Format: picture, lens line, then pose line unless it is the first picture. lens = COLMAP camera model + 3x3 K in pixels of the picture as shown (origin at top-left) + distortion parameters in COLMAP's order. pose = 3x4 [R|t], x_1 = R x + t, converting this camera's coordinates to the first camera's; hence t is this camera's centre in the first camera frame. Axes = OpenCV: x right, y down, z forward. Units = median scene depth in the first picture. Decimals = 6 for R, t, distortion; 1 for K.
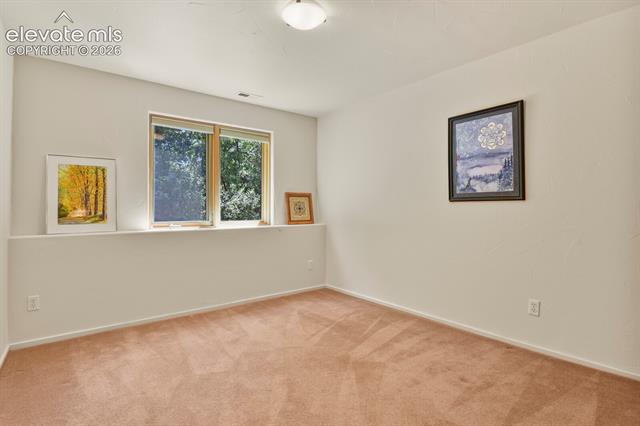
lens RADIAL K [[310.1, 0, 322.0], [0, 310.1, 210.2], [0, 0, 1]] dist [-0.008435, -0.001694]
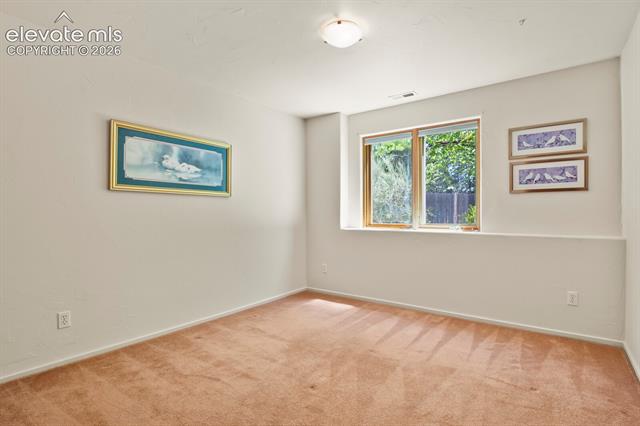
lens RADIAL K [[310.1, 0, 322.0], [0, 310.1, 213.6], [0, 0, 1]] dist [-0.008435, -0.001694]
pose [[0.290615, 0.005889, -0.956822, 0.492176], [0.000347, 0.999980, 0.006260, -0.003954], [0.956840, -0.002151, 0.290607, 0.371568]]
